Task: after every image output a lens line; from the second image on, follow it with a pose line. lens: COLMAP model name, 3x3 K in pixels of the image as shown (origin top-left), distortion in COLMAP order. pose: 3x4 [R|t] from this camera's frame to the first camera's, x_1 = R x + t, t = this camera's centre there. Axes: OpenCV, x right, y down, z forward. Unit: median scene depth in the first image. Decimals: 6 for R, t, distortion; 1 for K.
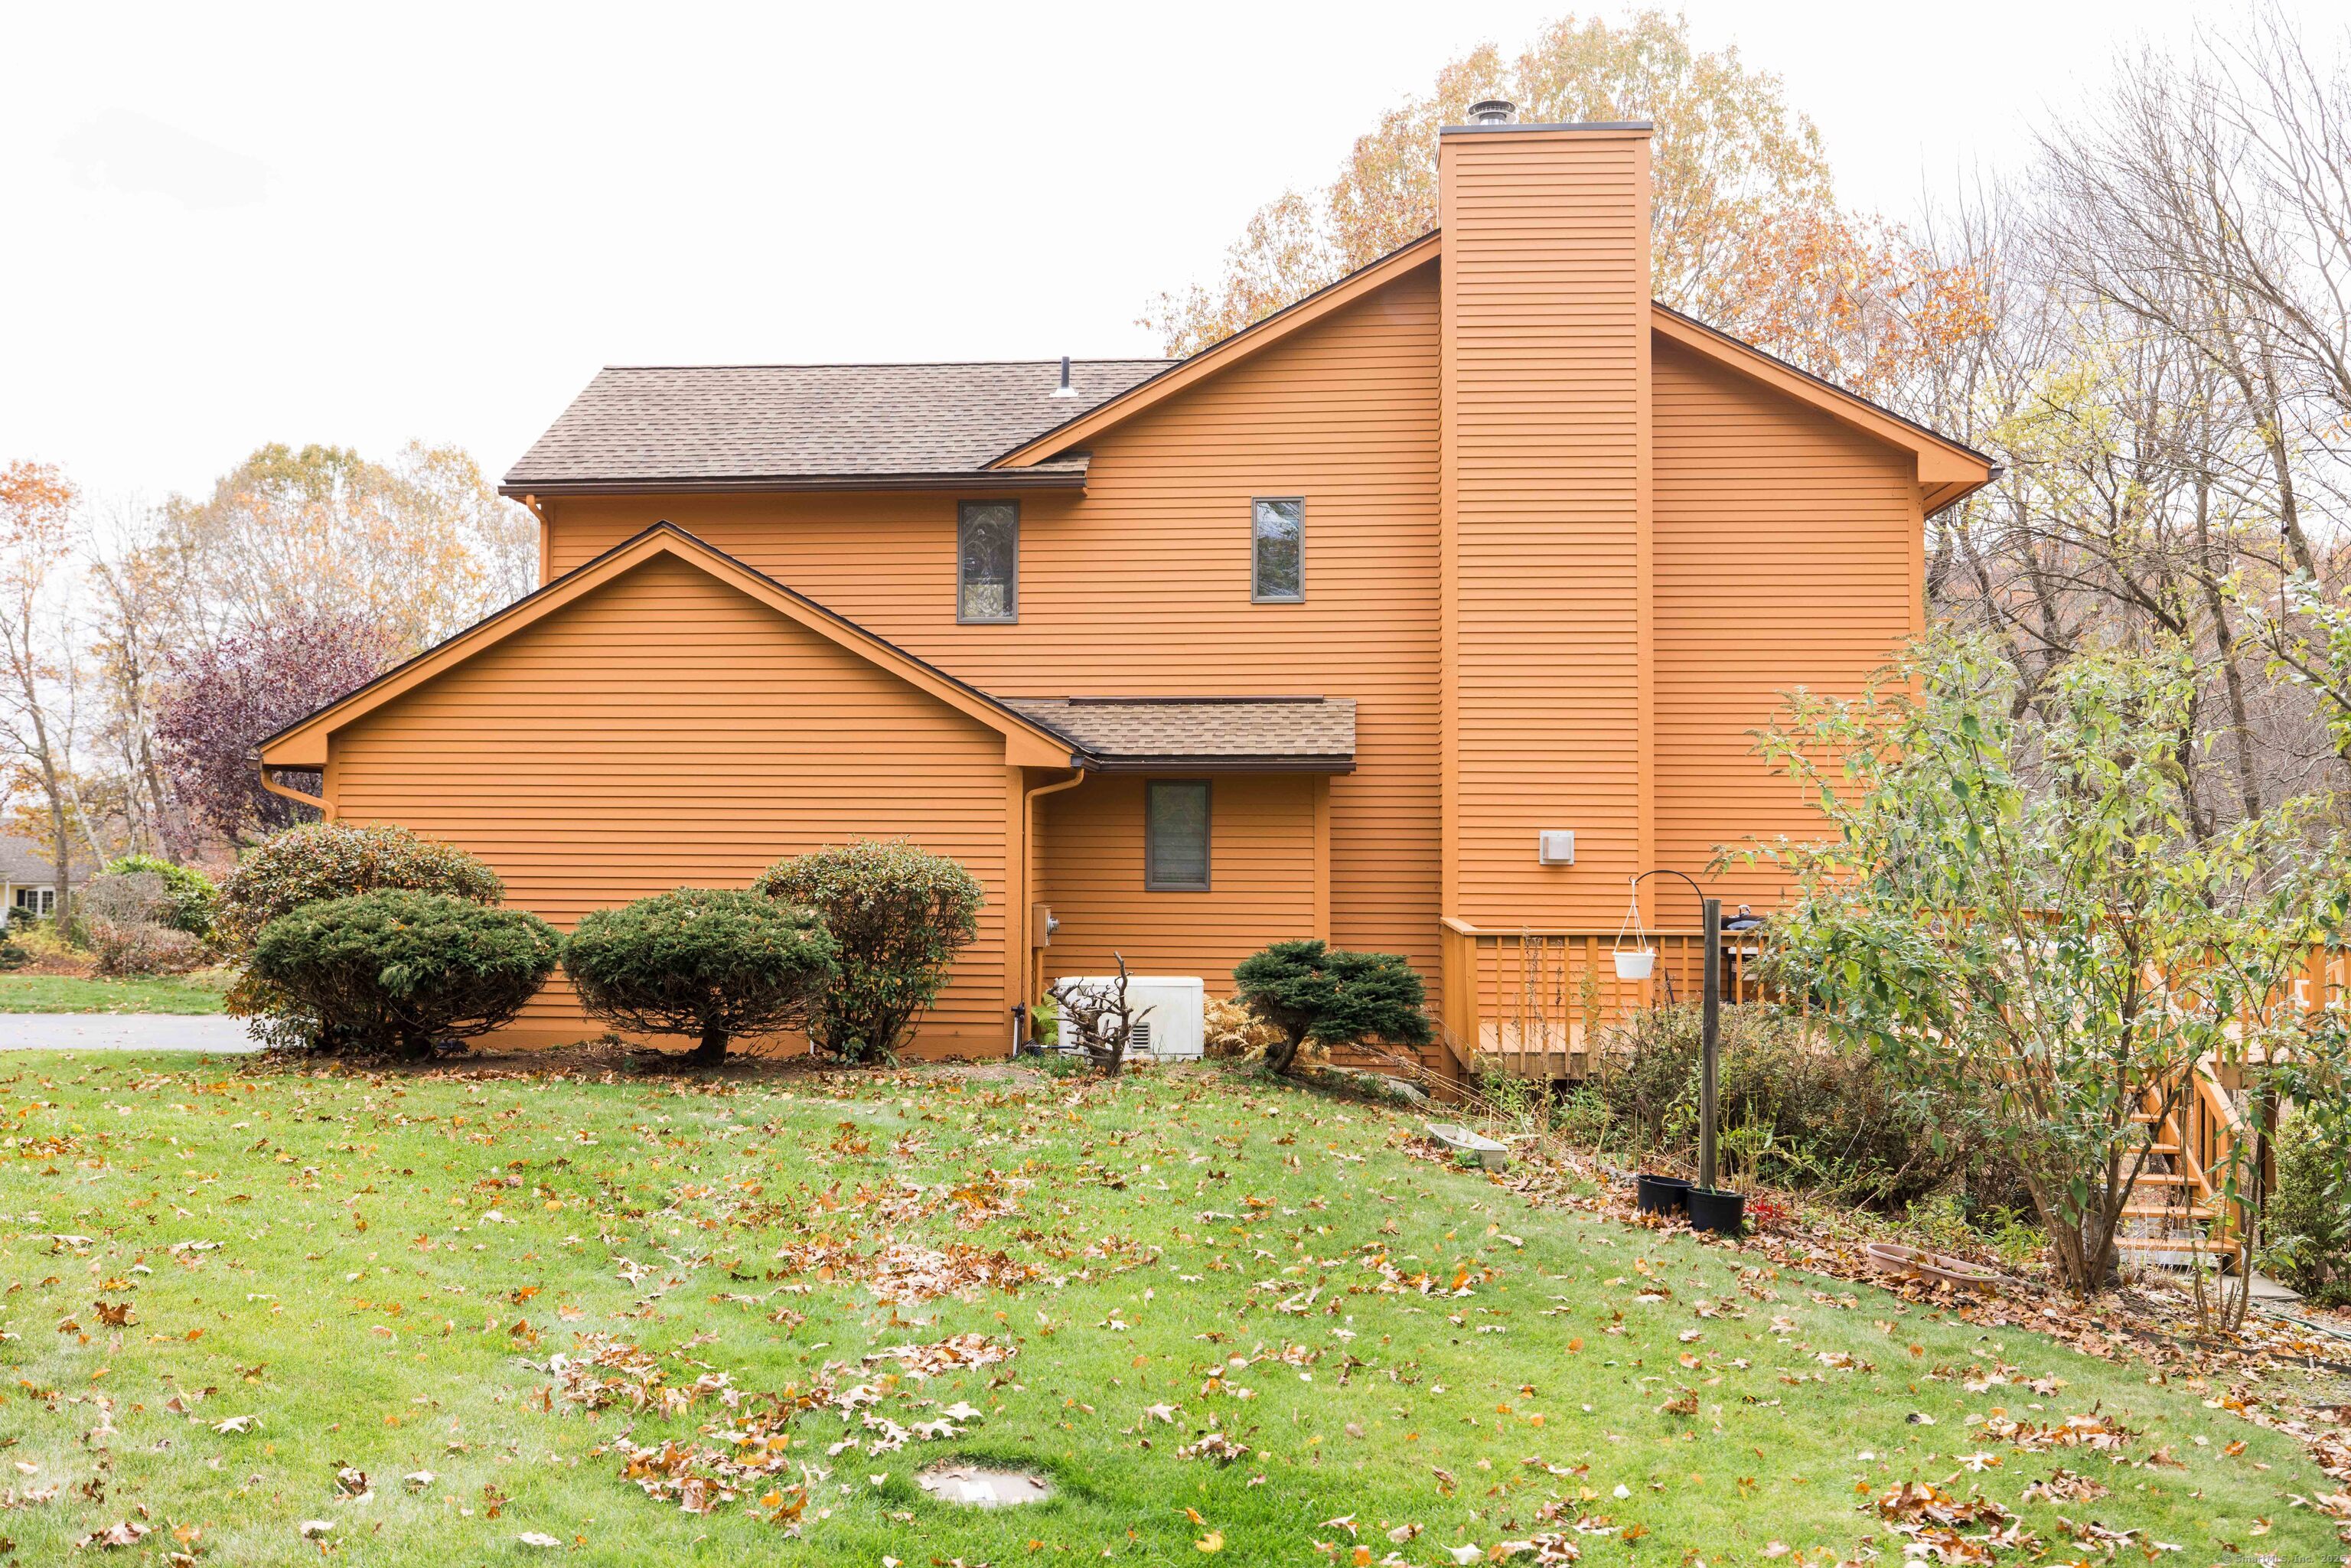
lens RADIAL K [[1955.7, 0, 1175.5], [0, 1955.7, 784.0], [0, 0, 1]] dist [-0.005205, -0.001281]
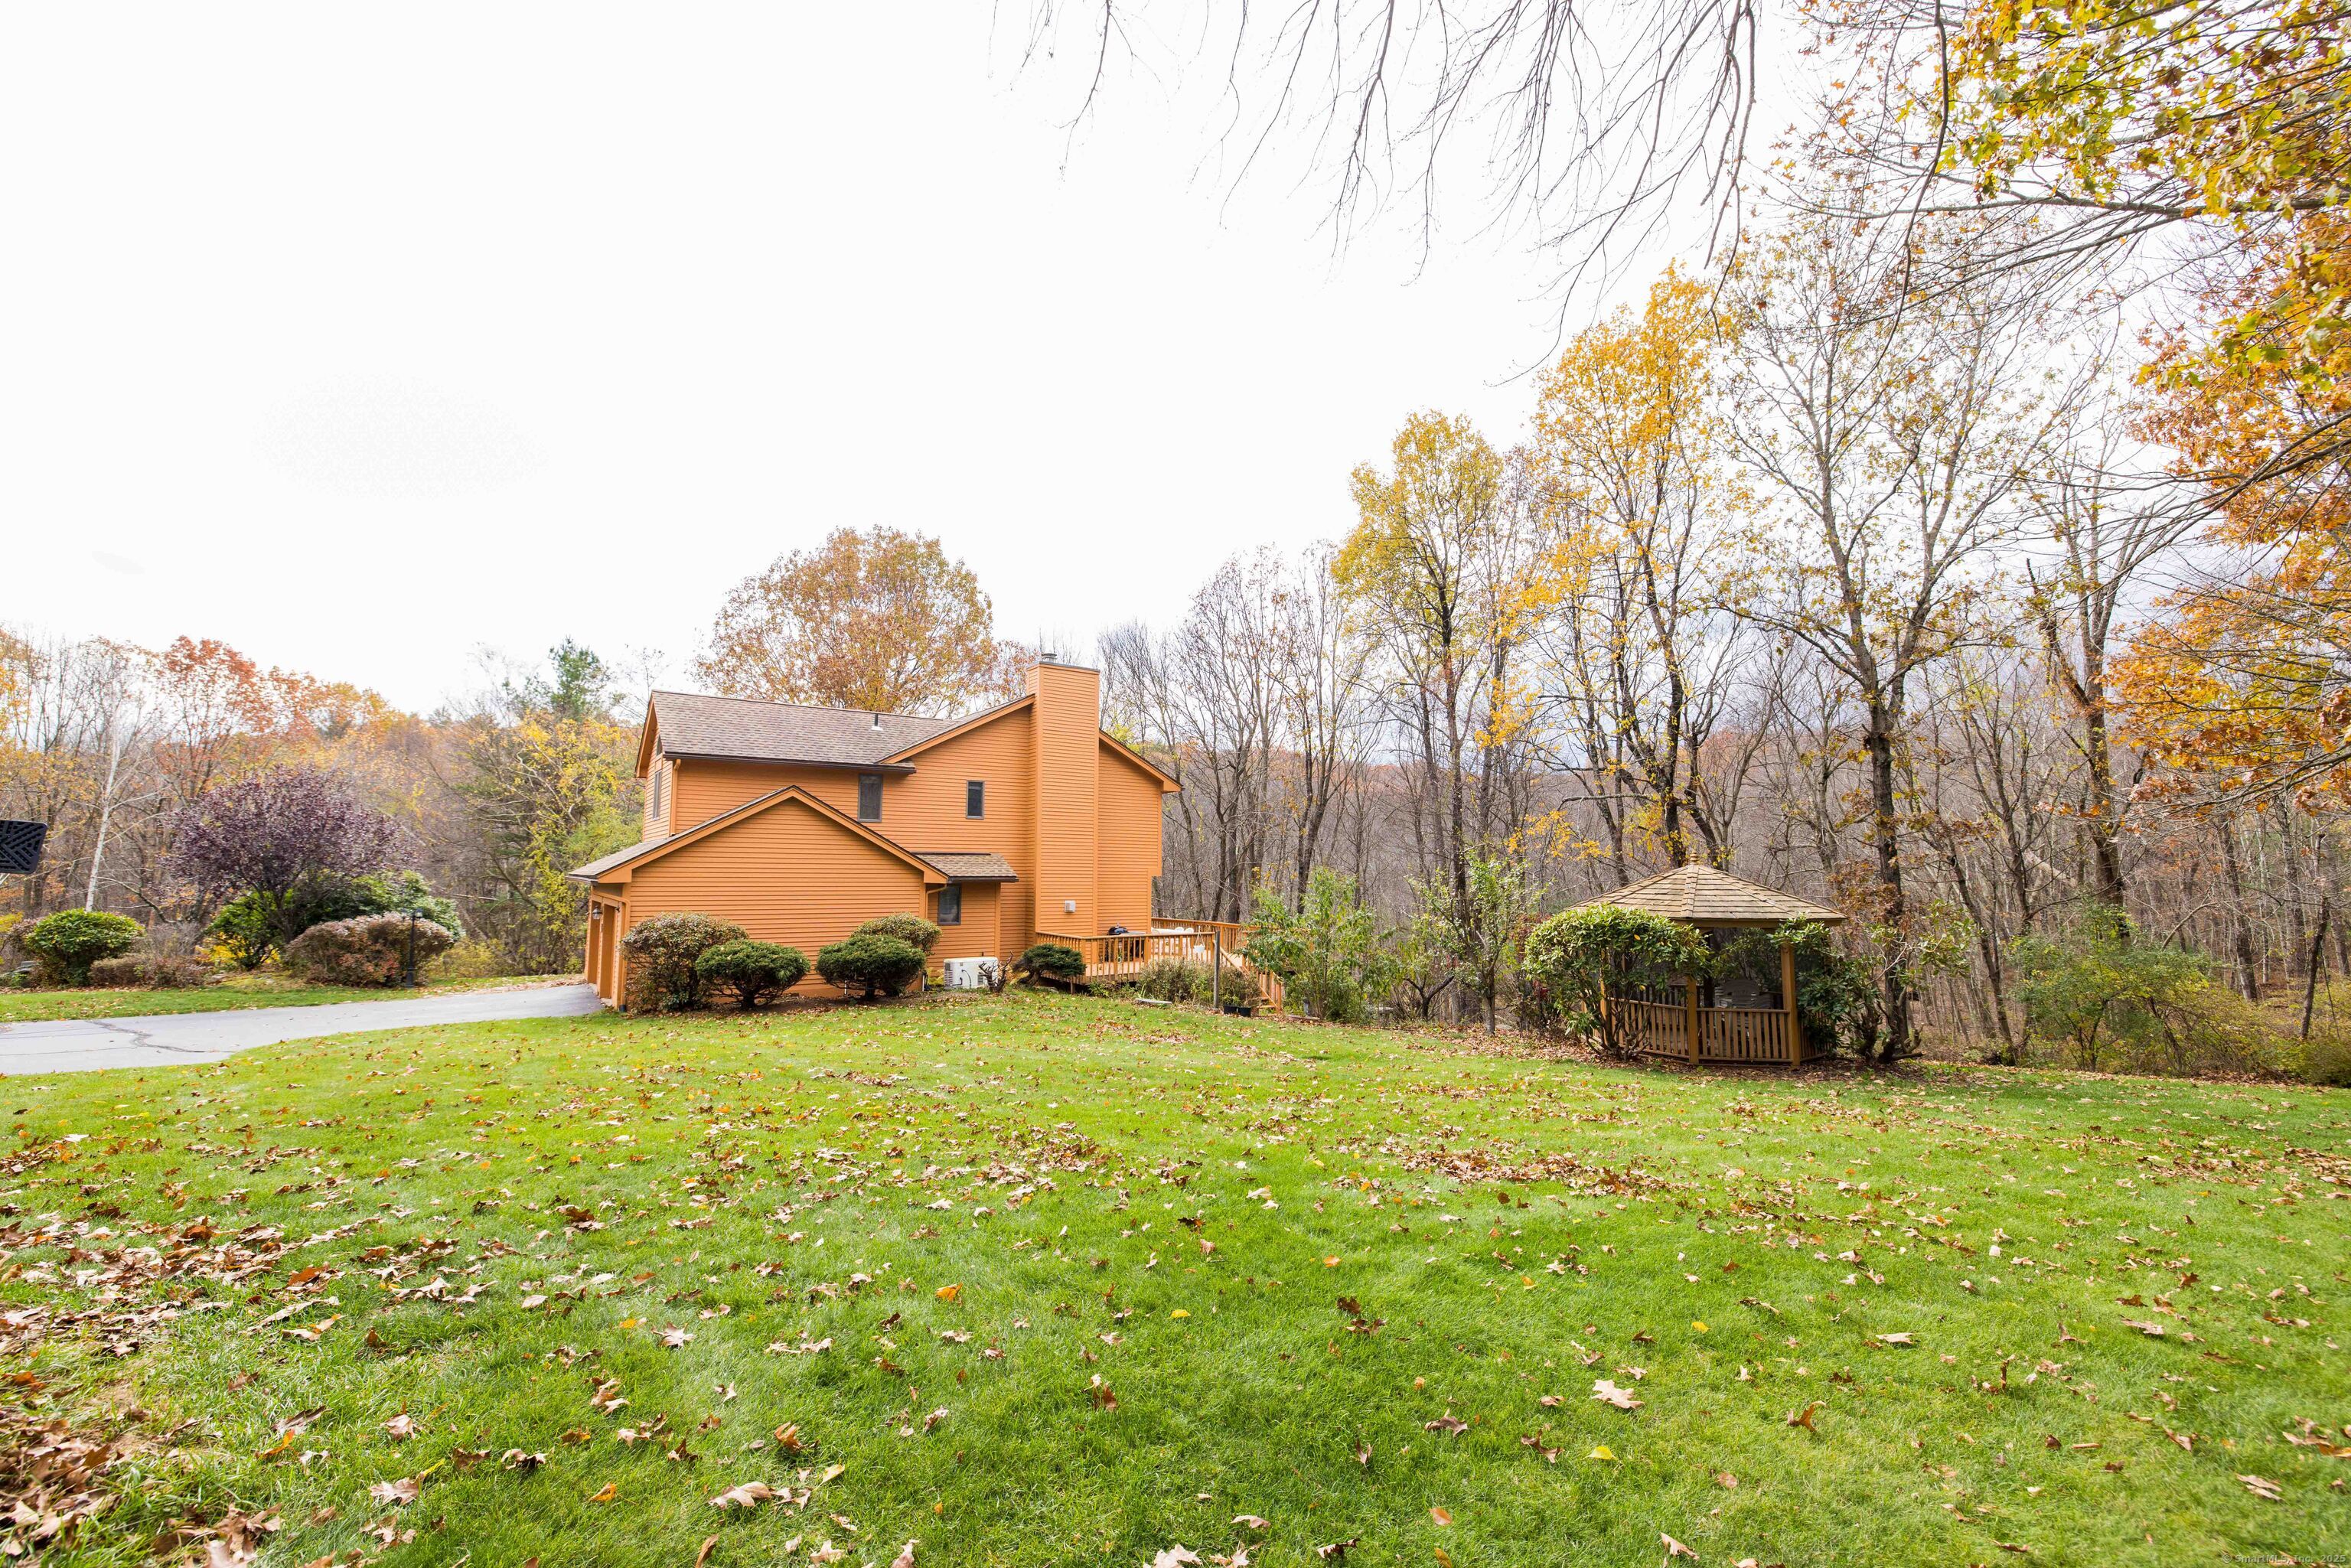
lens RADIAL K [[991.7, 0, 1175.5], [0, 991.7, 784.0], [0, 0, 1]] dist [0.000520, -0.000071]
pose [[0.754396, 0.055944, 0.654031, -0.695491], [-0.025674, 0.998114, -0.055762, -0.074961], [-0.655917, 0.025275, 0.754410, -0.268441]]
